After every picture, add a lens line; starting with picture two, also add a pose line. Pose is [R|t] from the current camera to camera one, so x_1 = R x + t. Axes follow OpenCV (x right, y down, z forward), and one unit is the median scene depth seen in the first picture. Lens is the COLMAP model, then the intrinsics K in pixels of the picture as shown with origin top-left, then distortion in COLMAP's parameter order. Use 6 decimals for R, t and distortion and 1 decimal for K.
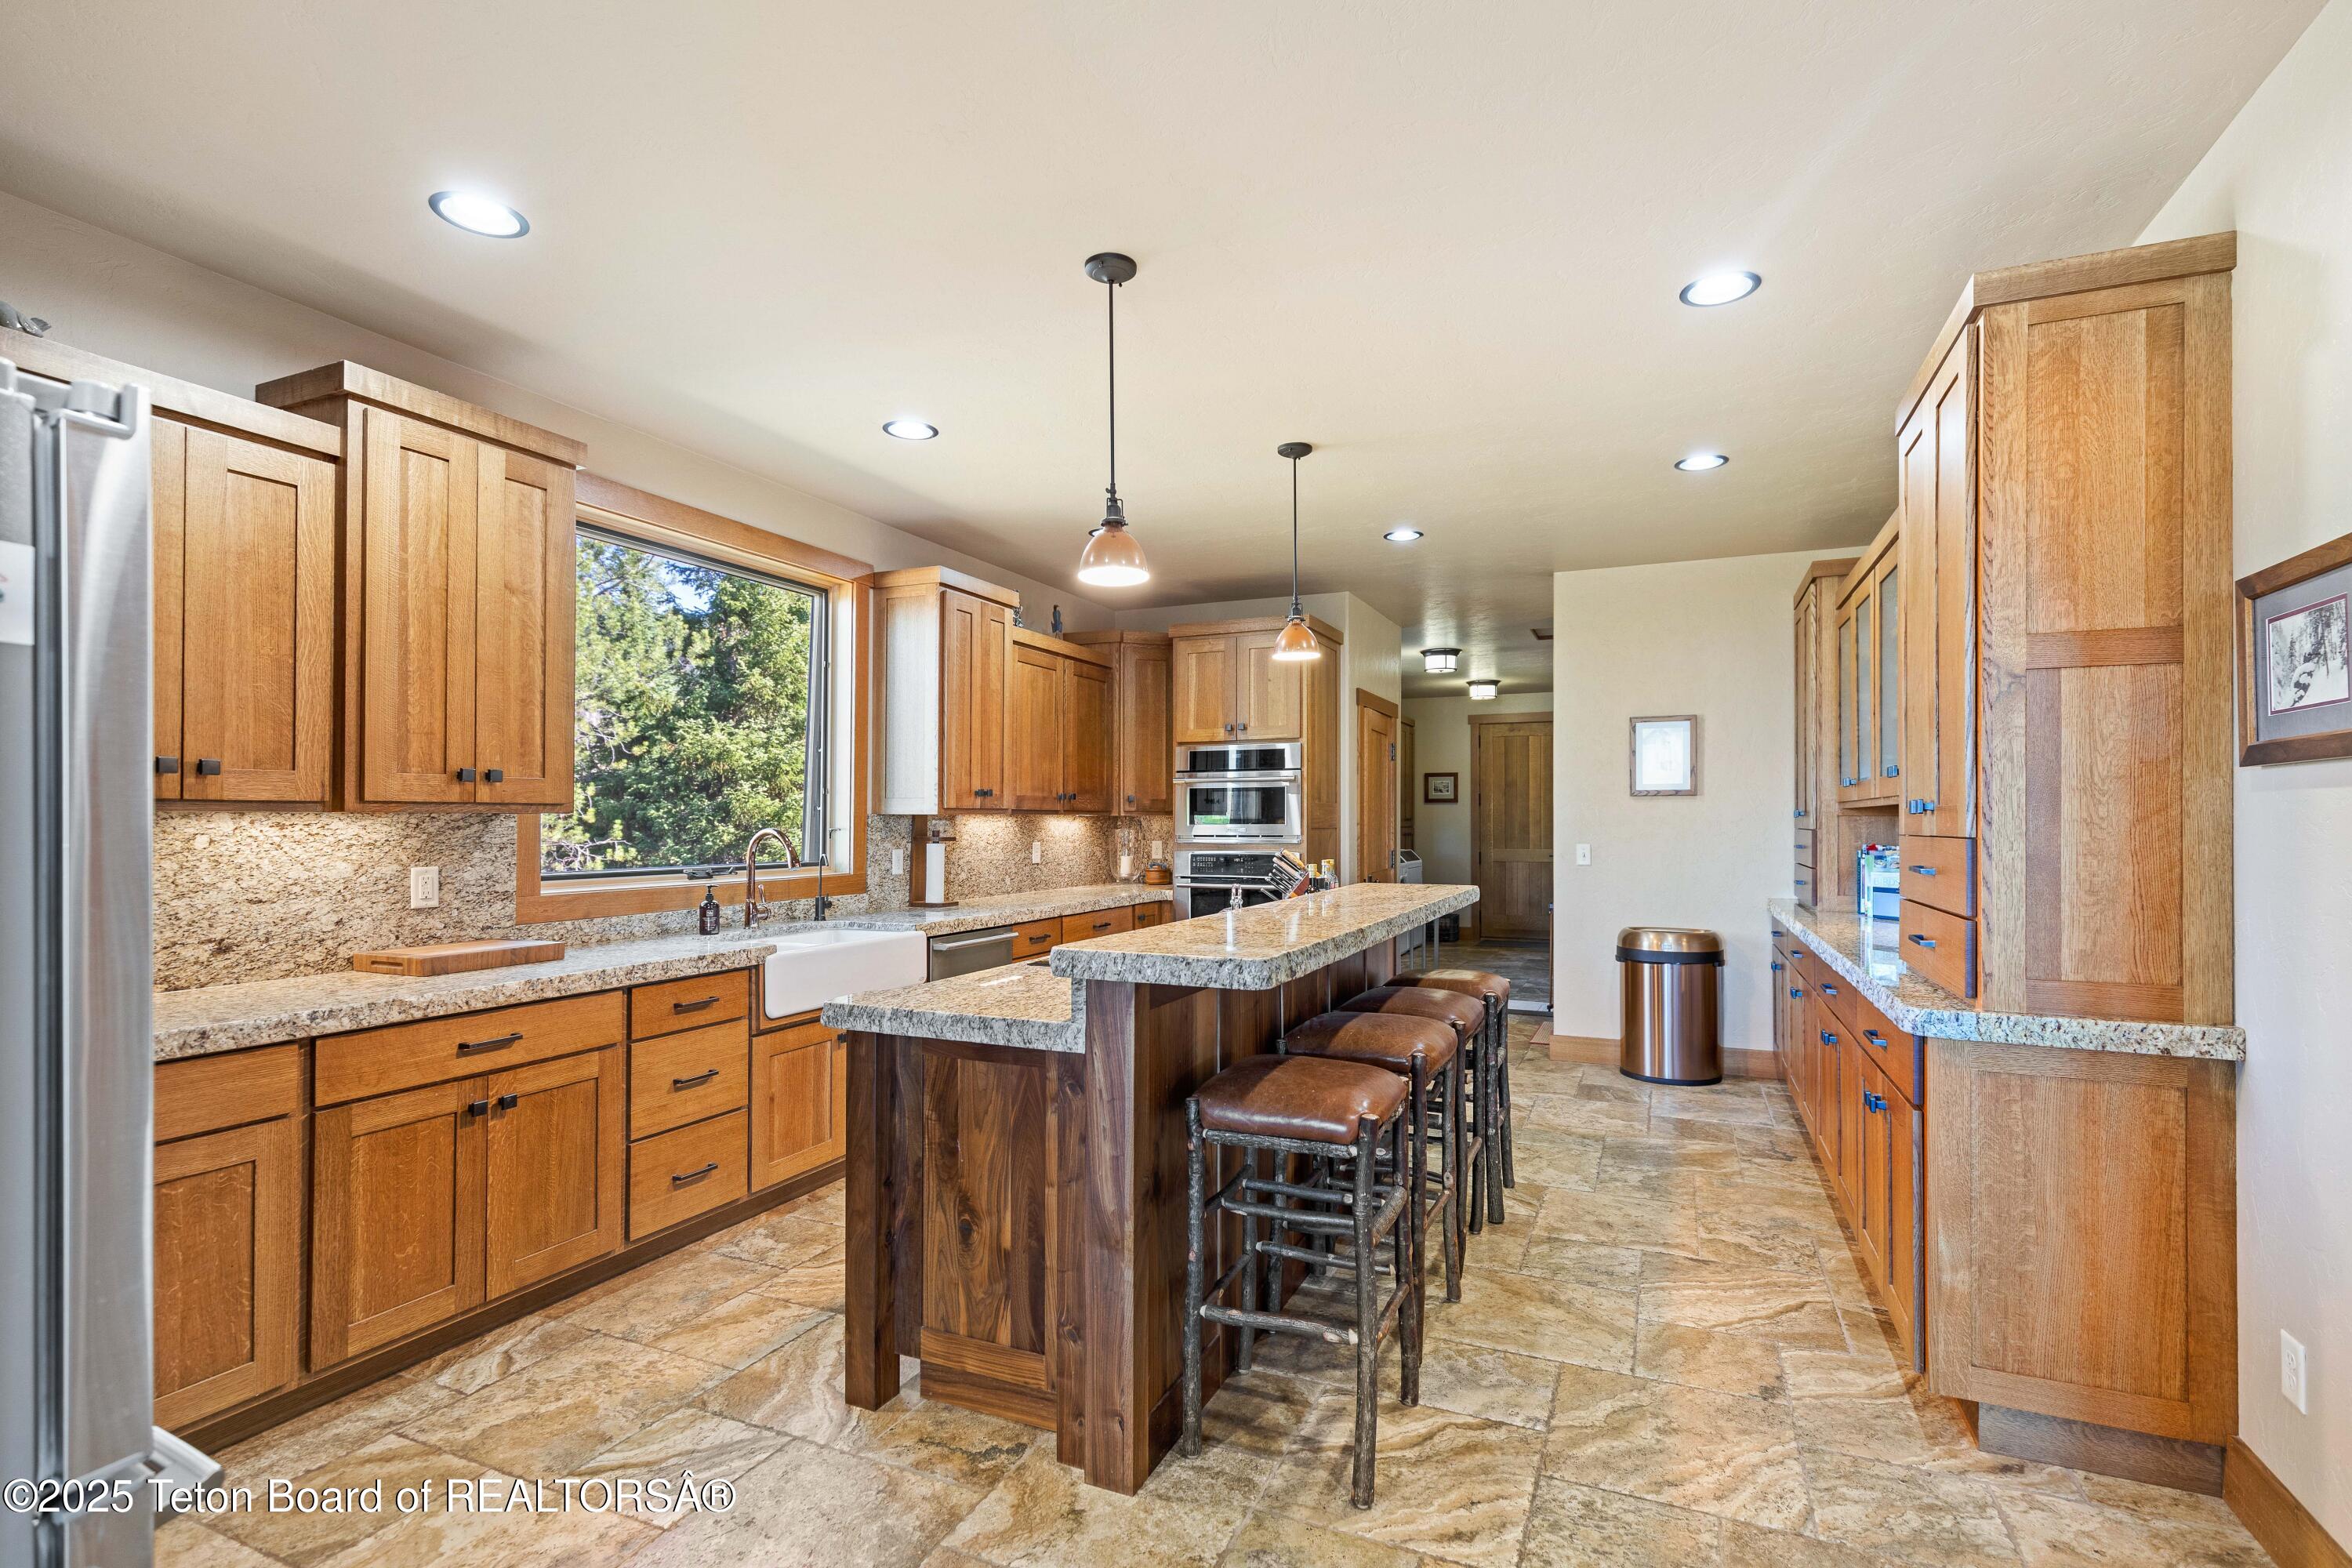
lens RADIAL K [[1086.5, 0, 1179.8], [0, 1086.5, 795.4], [0, 0, 1]] dist [0.005326, -0.000240]
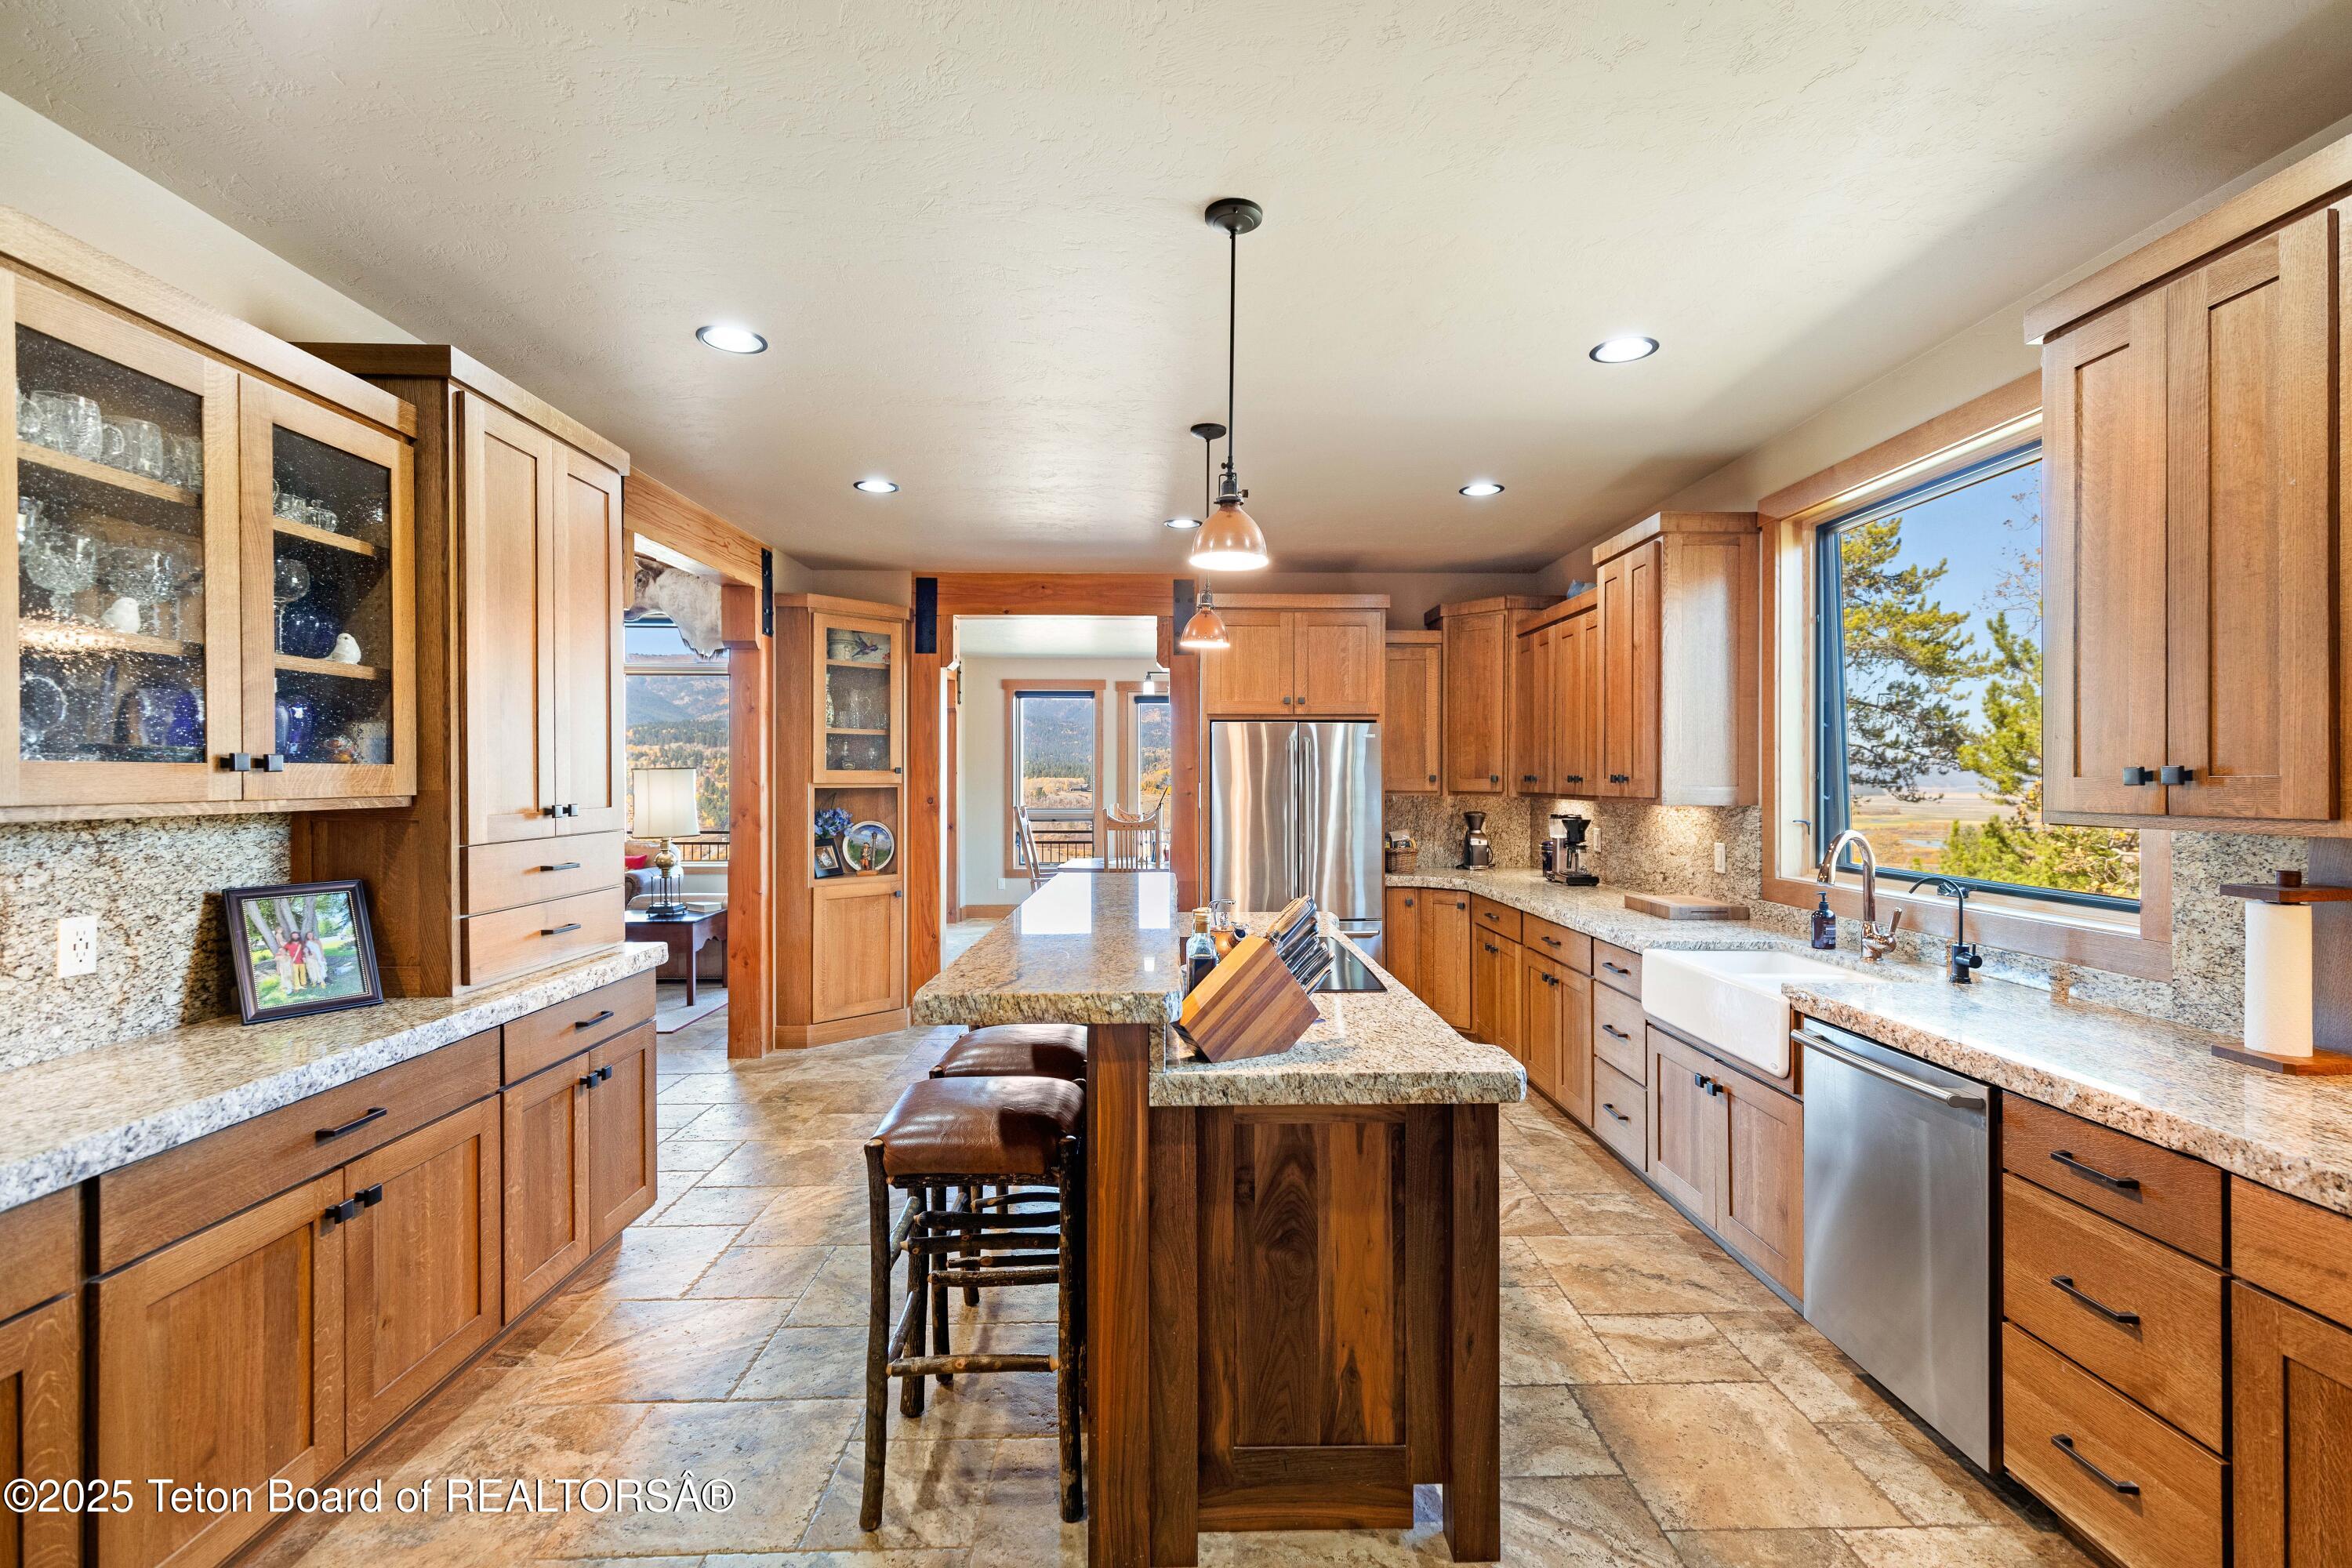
lens RADIAL K [[1122.5, 0, 1179.5], [0, 1122.5, 782.1], [0, 0, 1]] dist [0.001494, 0.000185]
pose [[-0.897777, 0.005548, -0.440416, 0.301398], [0.012520, 0.999838, -0.012927, 0.002516], [0.440273, -0.017120, -0.897701, 1.218119]]
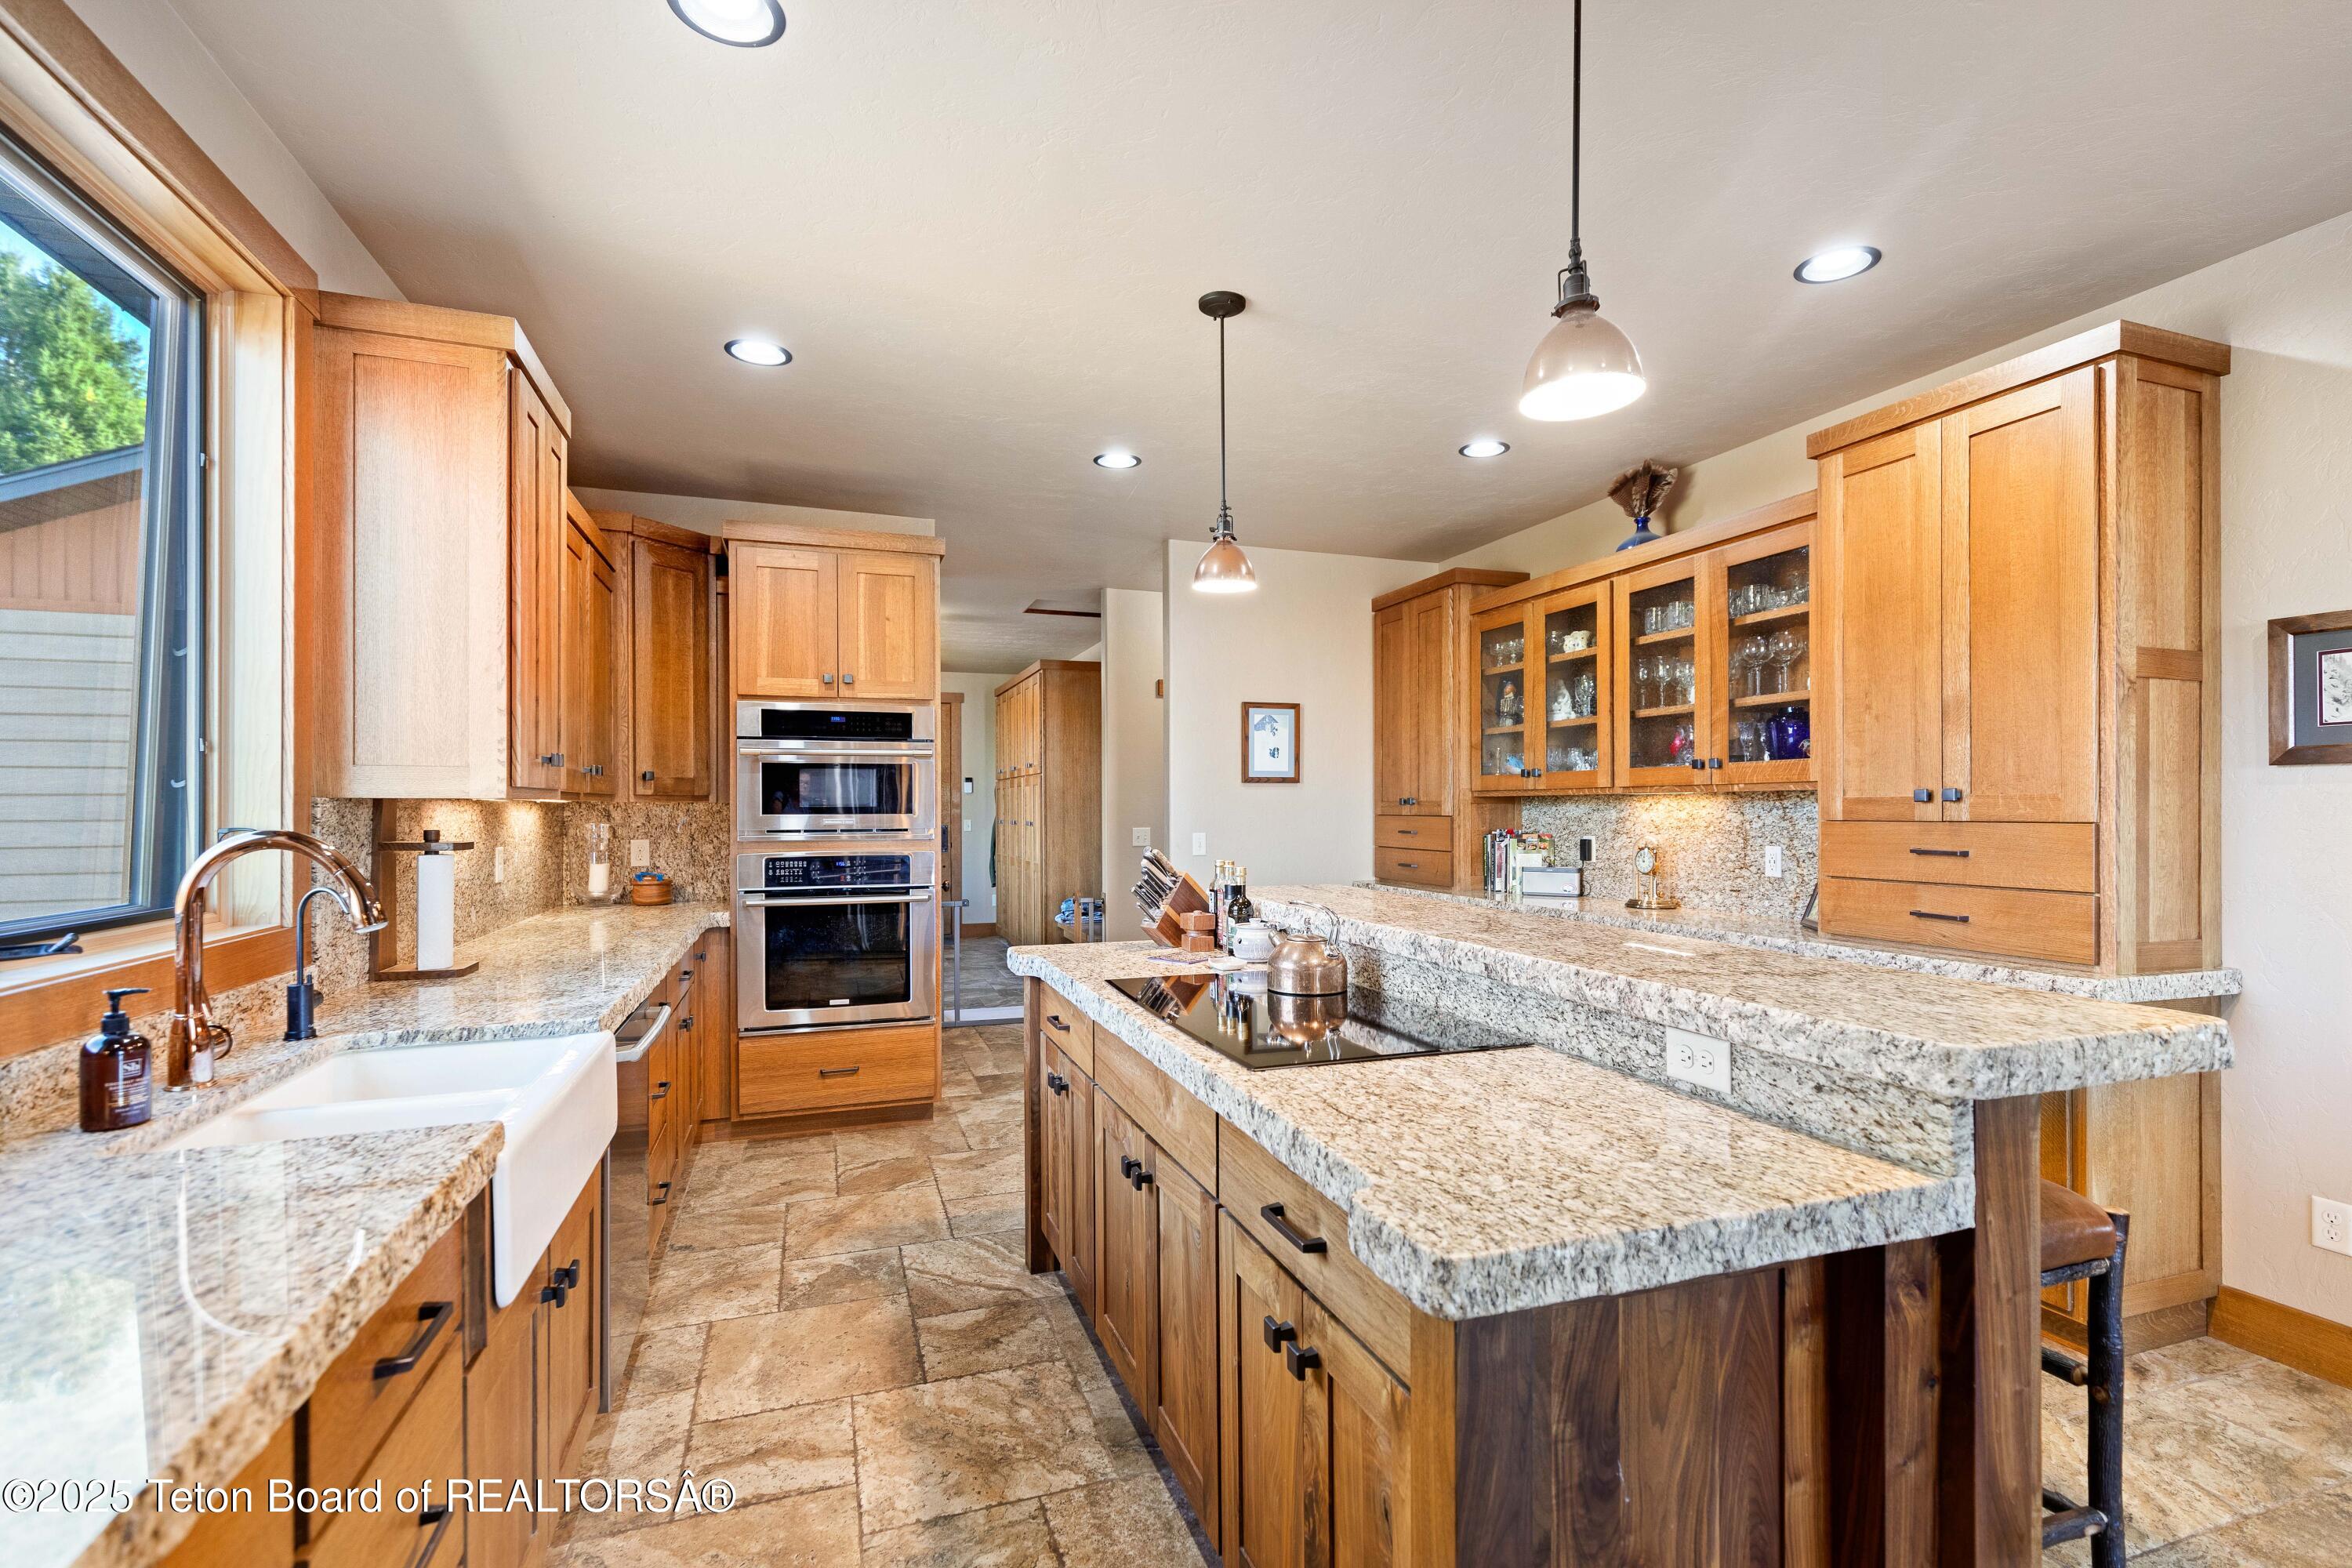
lens RADIAL K [[1086.5, 0, 1195.6], [0, 1086.5, 804.9], [0, 0, 1]] dist [0.005326, -0.000240]
pose [[0.720993, 0.000985, 0.692941, -0.341054], [-0.014945, 0.999789, 0.014128, 0.008220], [-0.692781, -0.020542, 0.720856, 0.391835]]
